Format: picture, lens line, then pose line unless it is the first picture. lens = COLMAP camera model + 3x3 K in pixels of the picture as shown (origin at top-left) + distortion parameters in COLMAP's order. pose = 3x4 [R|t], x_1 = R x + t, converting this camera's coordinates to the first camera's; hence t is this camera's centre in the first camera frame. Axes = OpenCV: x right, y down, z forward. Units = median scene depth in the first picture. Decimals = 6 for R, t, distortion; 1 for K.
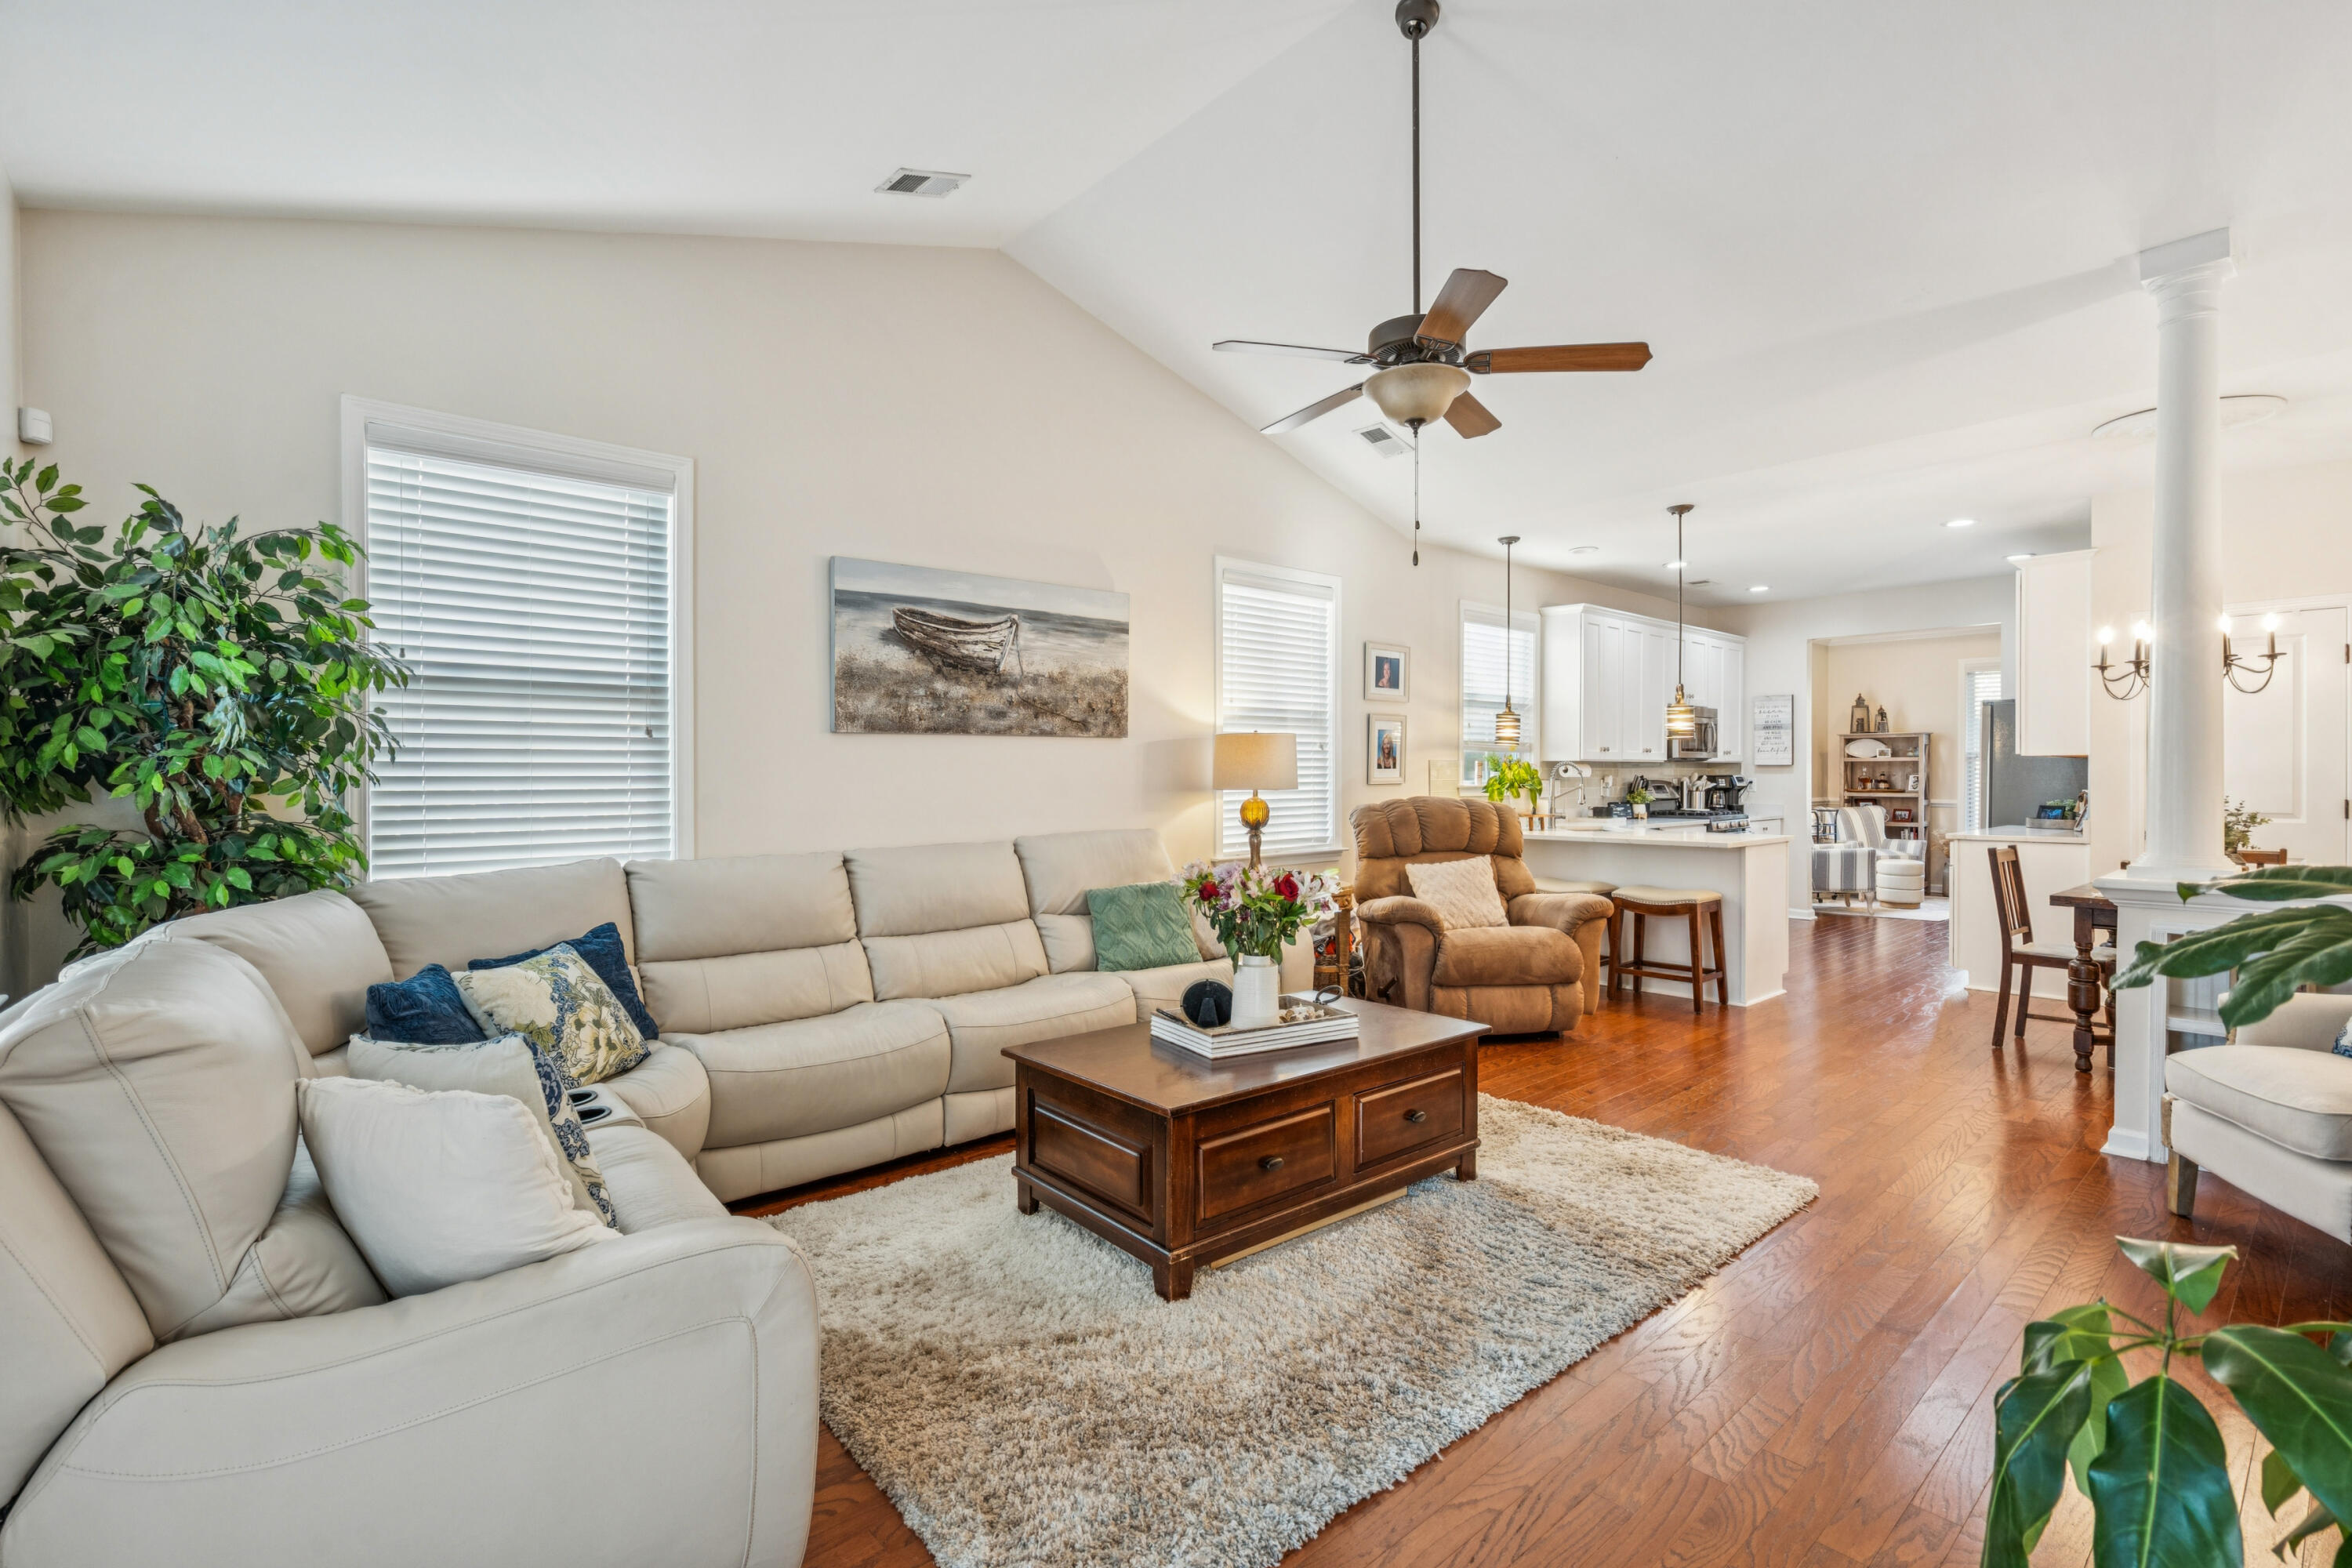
lens RADIAL K [[1070.3, 0, 1173.6], [0, 1070.3, 786.1], [0, 0, 1]] dist [-0.006884, 0.003381]
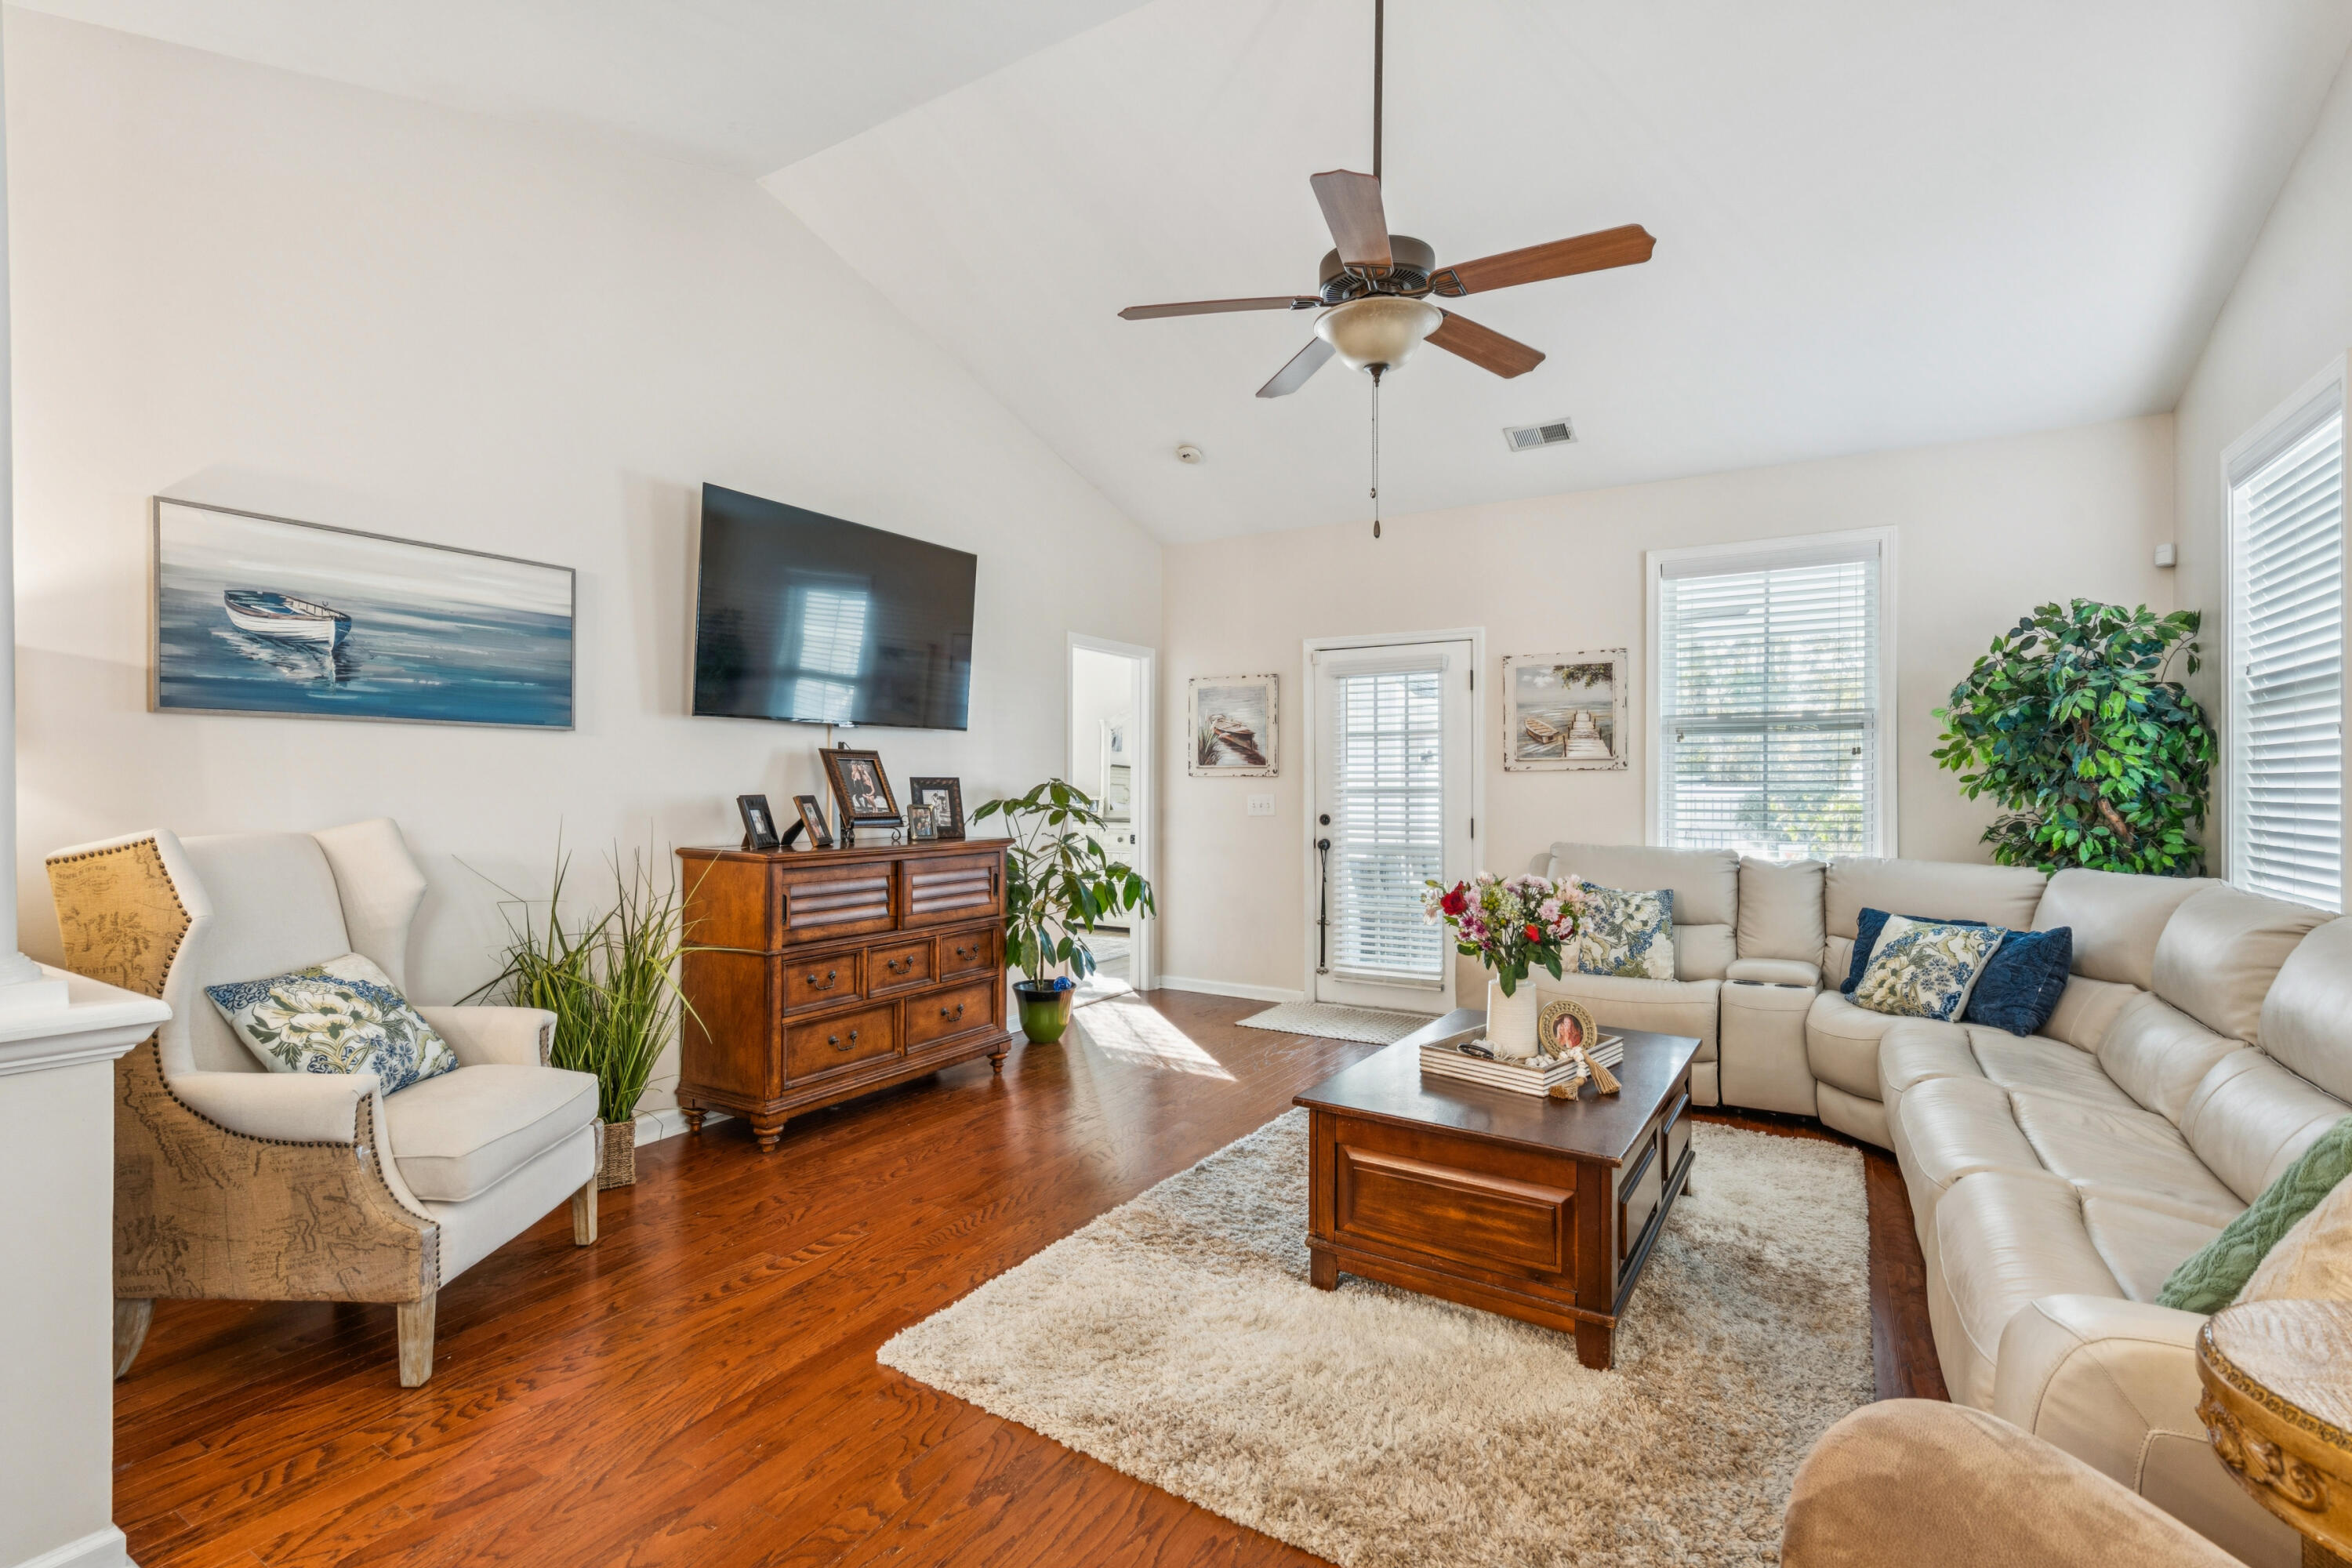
lens RADIAL K [[1070.3, 0, 1175.1], [0, 1070.3, 785.2], [0, 0, 1]] dist [-0.006884, 0.003381]
pose [[-0.954533, 0.000449, -0.298106, 0.276972], [-0.003317, 0.999921, 0.012126, -0.009593], [0.298088, 0.012564, -0.954456, 0.774010]]
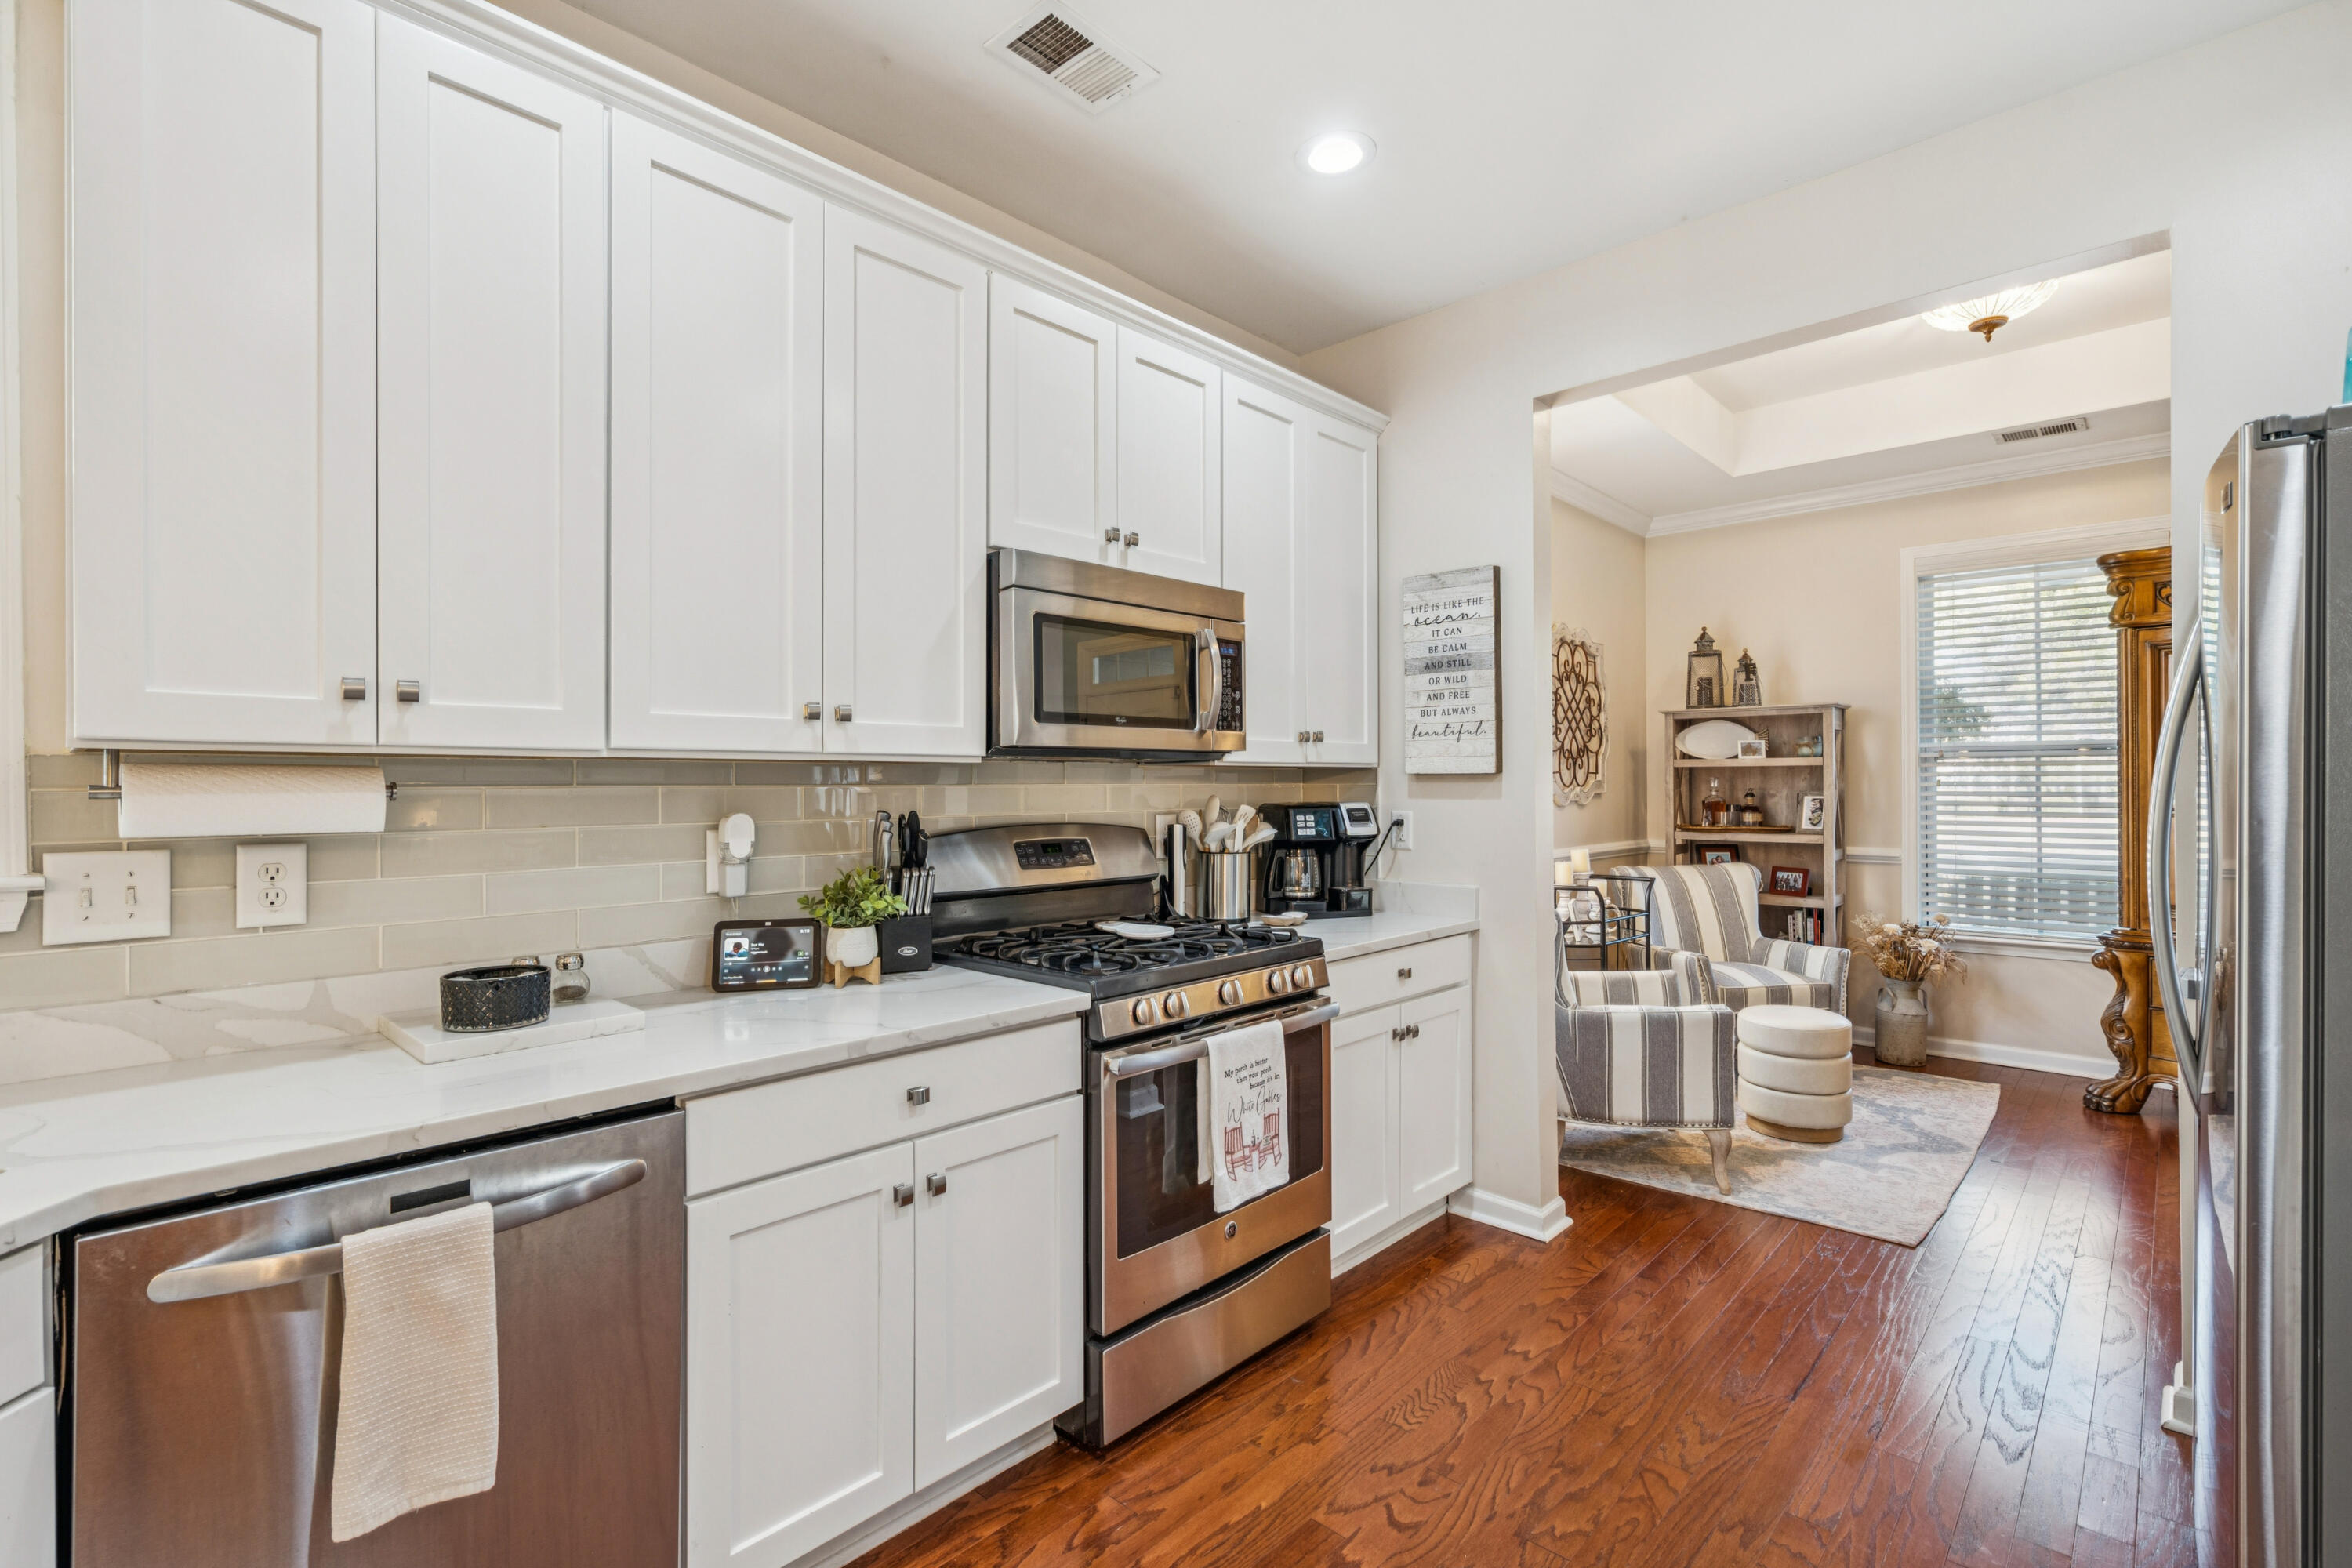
lens RADIAL K [[1070.3, 0, 1167.4], [0, 1070.3, 782.4], [0, 0, 1]] dist [-0.006884, 0.003381]
pose [[0.996088, -0.001243, 0.088361, 0.561513], [0.002466, 0.999903, -0.013732, -0.015951], [-0.088335, 0.013897, 0.995994, 0.847785]]
